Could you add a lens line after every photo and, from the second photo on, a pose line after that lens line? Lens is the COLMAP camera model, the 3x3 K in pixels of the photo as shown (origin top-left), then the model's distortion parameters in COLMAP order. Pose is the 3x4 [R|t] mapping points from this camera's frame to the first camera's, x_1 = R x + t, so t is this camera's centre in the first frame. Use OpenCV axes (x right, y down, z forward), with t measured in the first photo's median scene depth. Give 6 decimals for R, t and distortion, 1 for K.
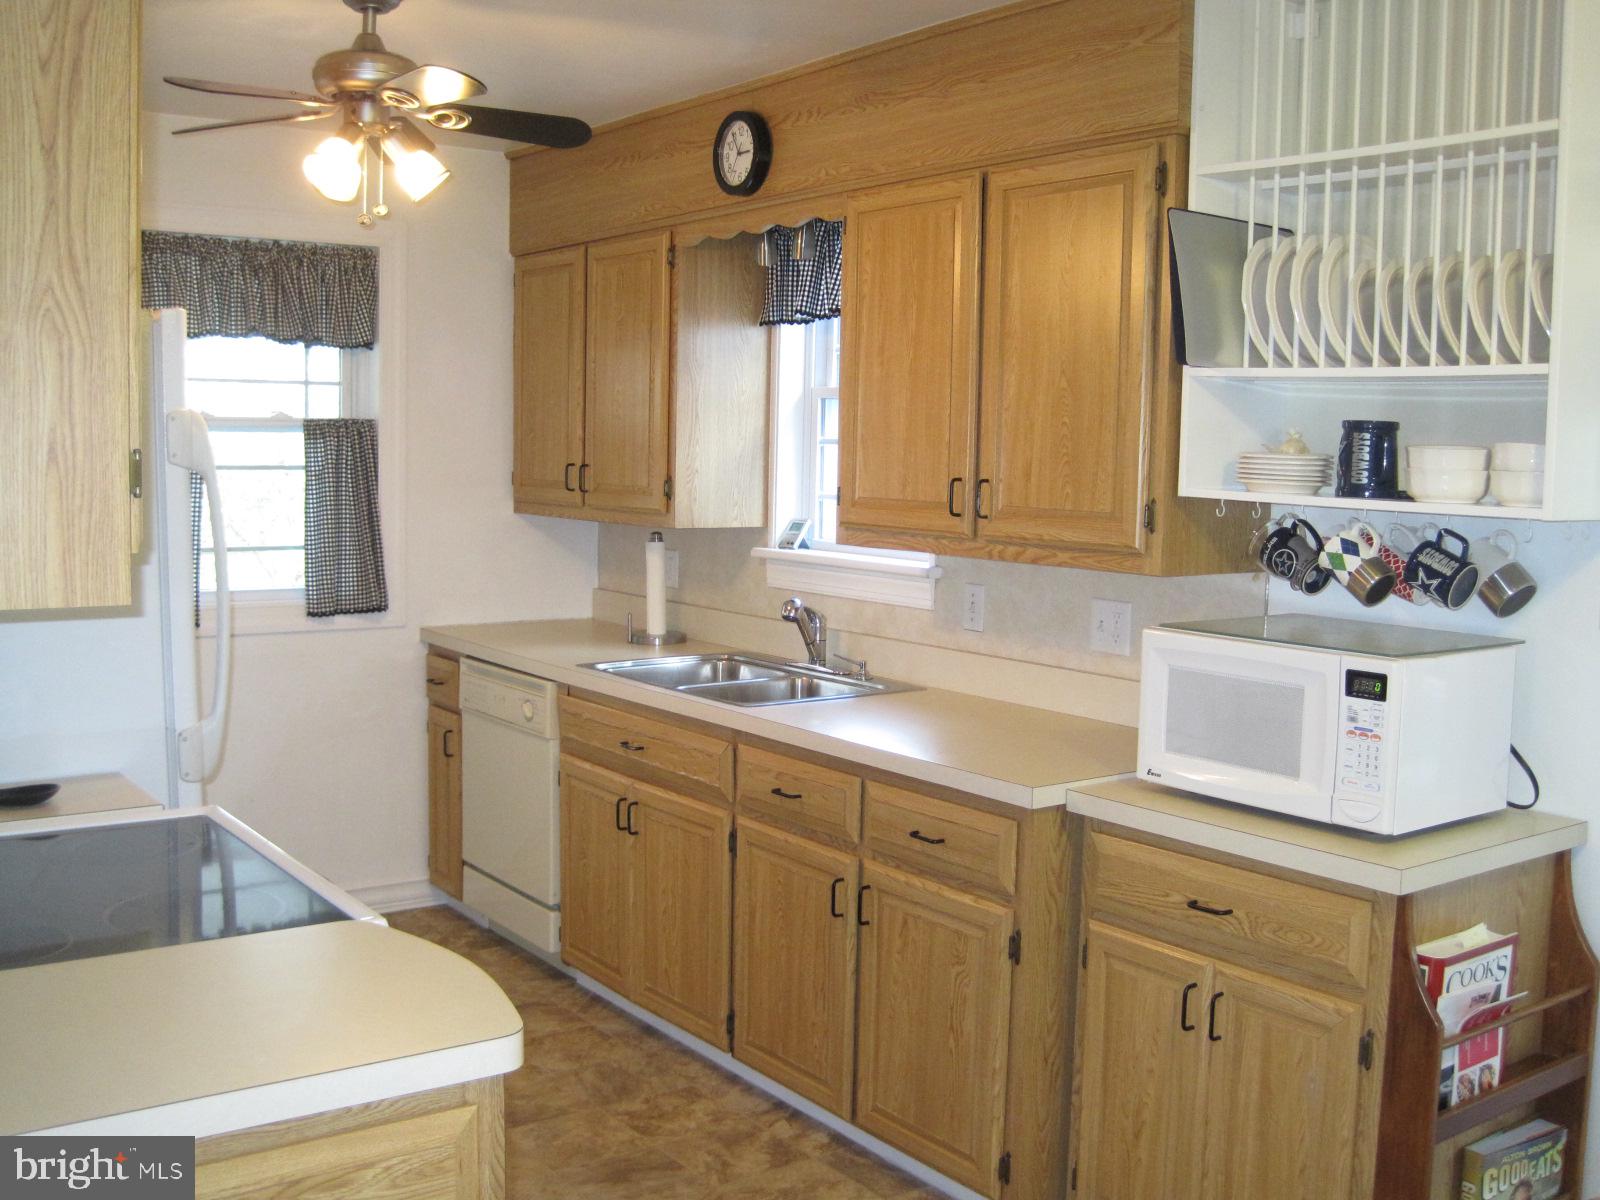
lens RADIAL K [[1678.0, 0, 800.0], [0, 1678.0, 600.0], [0, 0, 1]] dist [-0.166387, 0.176214]
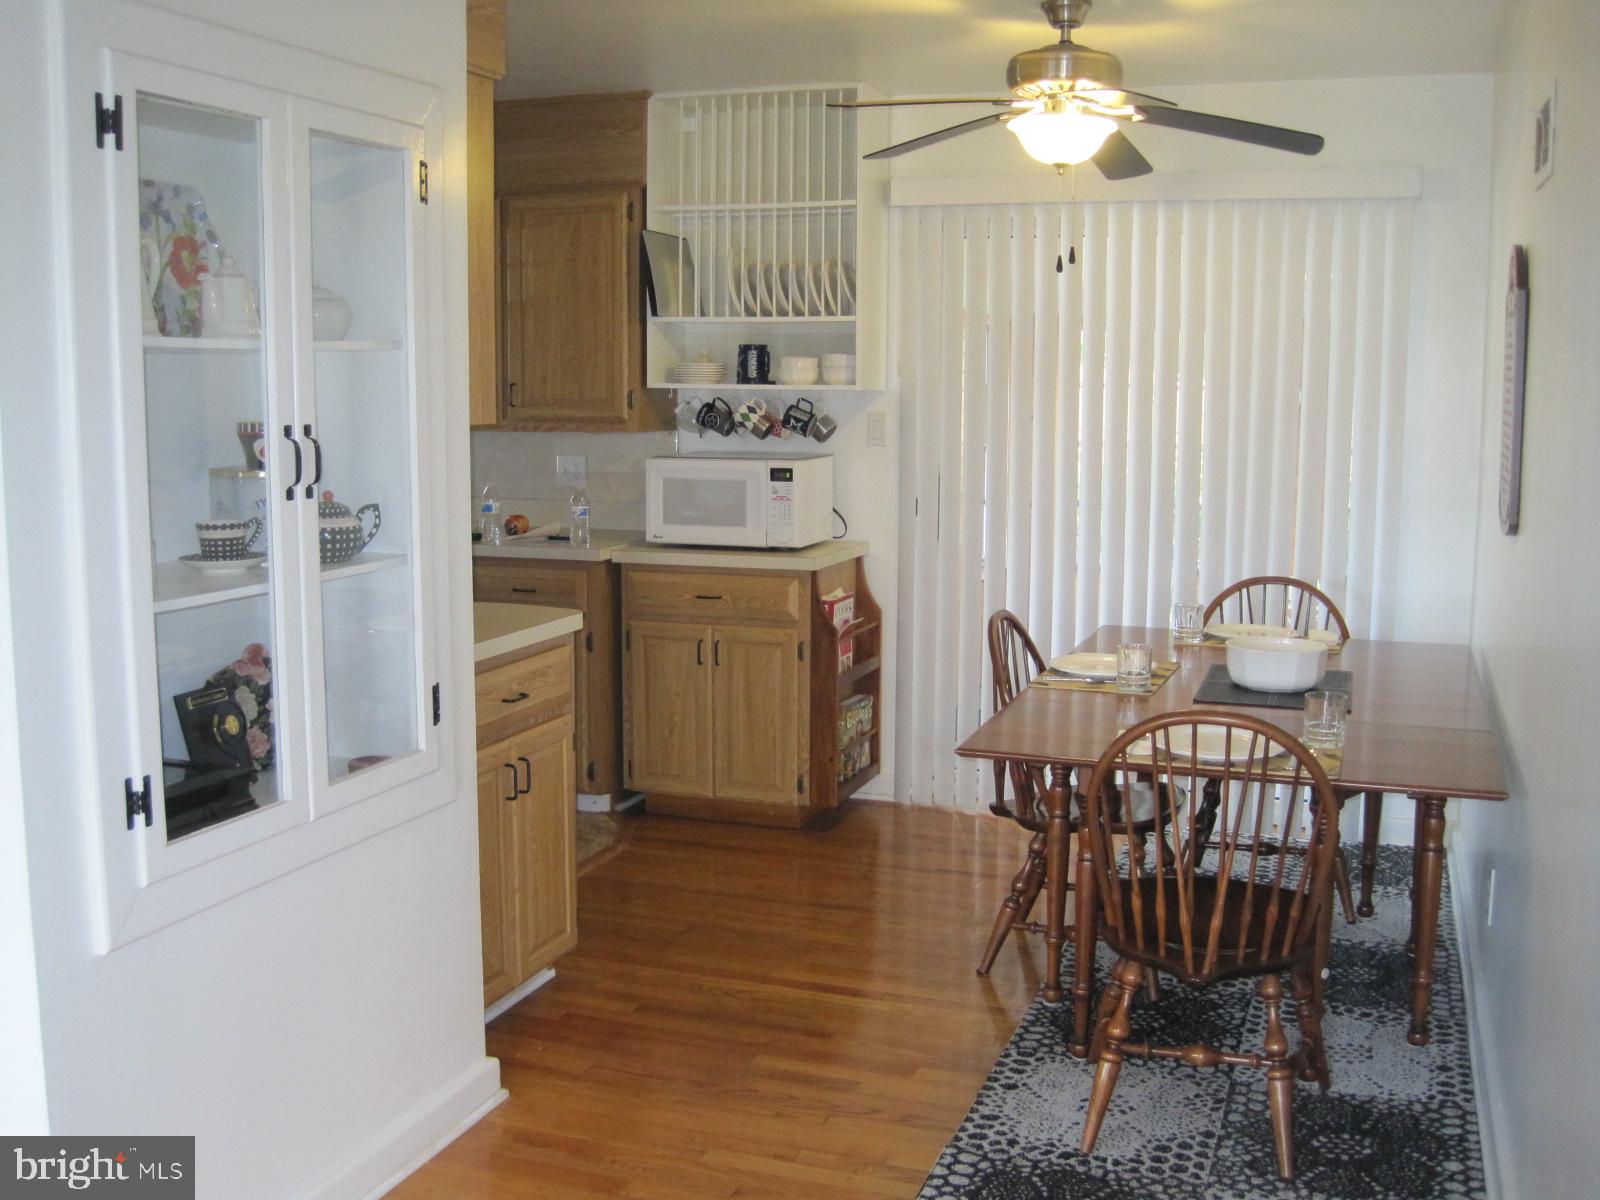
lens RADIAL K [[1678.0, 0, 800.0], [0, 1678.0, 600.0], [0, 0, 1]] dist [-0.166387, 0.176214]
pose [[0.815143, -0.080039, 0.573703, -0.771632], [0.063148, 0.996784, 0.049340, 0.097733], [-0.575807, -0.003991, 0.817576, -0.644762]]
